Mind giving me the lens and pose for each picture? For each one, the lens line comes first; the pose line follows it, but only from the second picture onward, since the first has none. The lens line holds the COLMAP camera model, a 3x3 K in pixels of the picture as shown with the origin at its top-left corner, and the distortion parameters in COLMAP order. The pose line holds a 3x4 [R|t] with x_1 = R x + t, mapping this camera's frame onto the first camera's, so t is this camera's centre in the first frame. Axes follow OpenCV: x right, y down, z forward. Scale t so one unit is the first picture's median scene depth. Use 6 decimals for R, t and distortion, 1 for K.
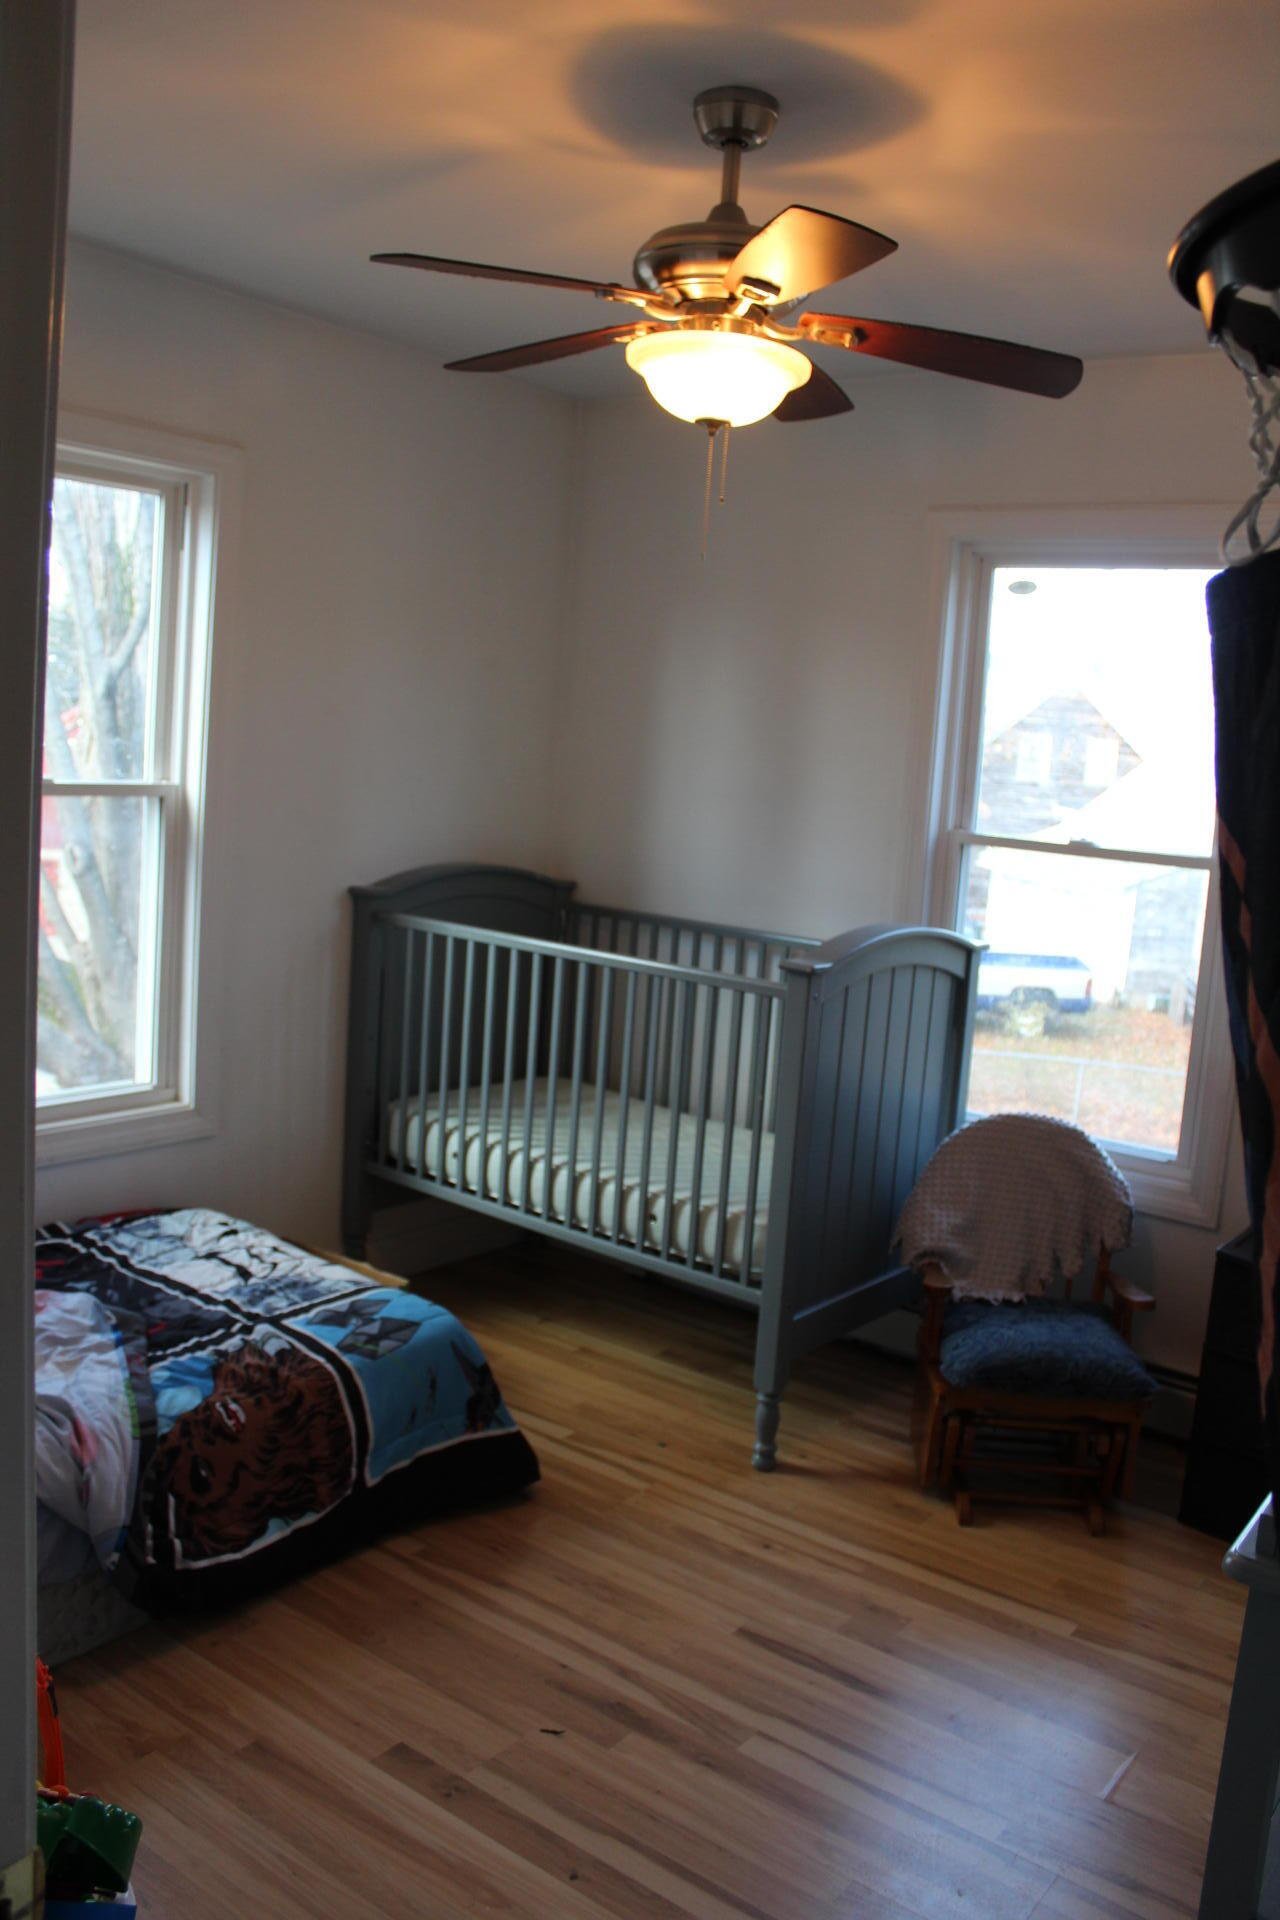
lens RADIAL K [[1580.7, 0, 642.2], [0, 1580.7, 960.4], [0, 0, 1]] dist [-0.094142, -0.005344]
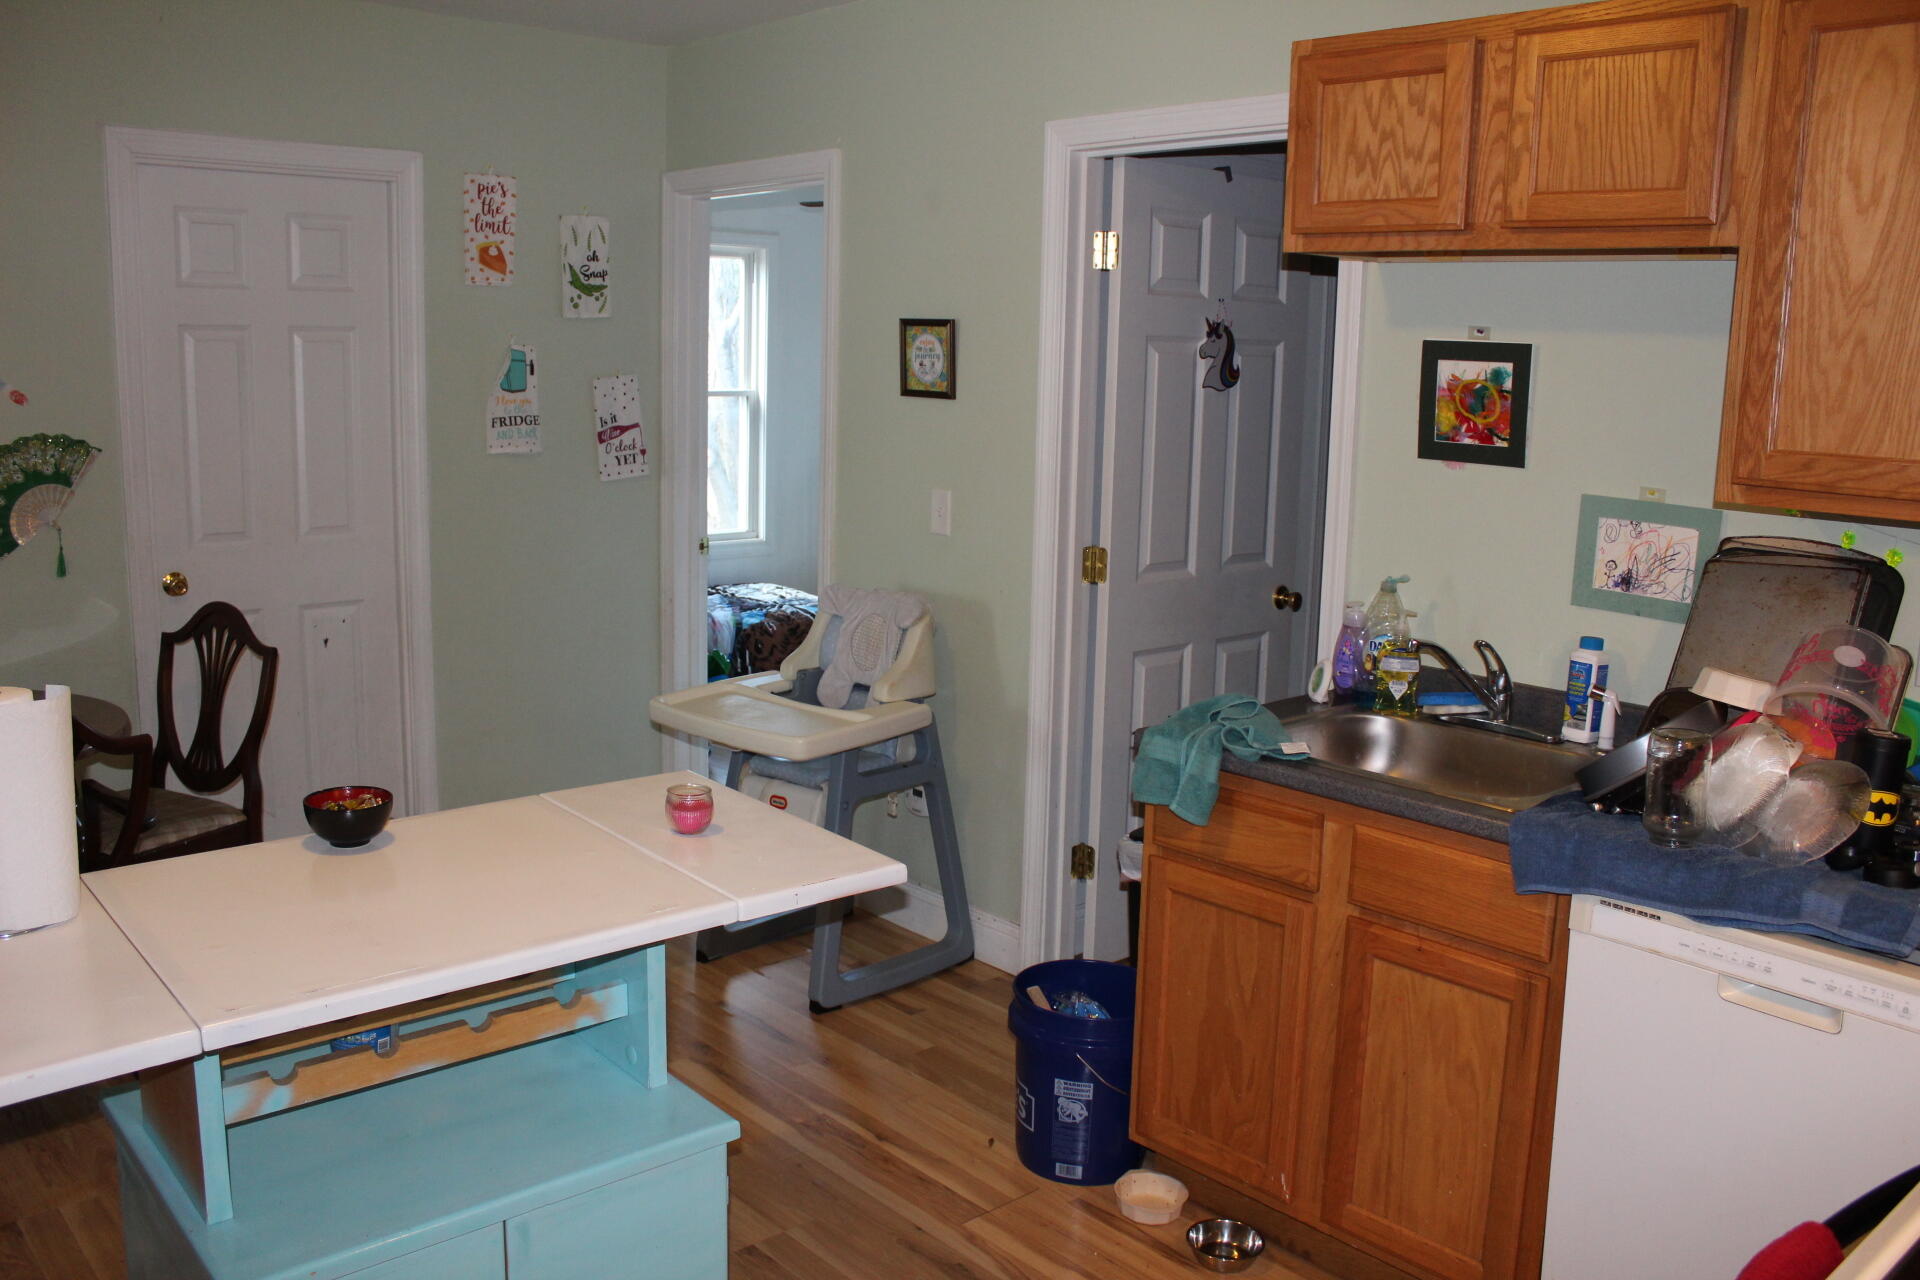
lens RADIAL K [[1580.7, 0, 958.1], [0, 1580.7, 637.5], [0, 0, 1]] dist [-0.094142, -0.005344]
pose [[0.982387, -0.005978, -0.186762, 0.505650], [0.013655, 0.999112, 0.039847, 0.193339], [0.186358, -0.041696, 0.981597, -1.446394]]
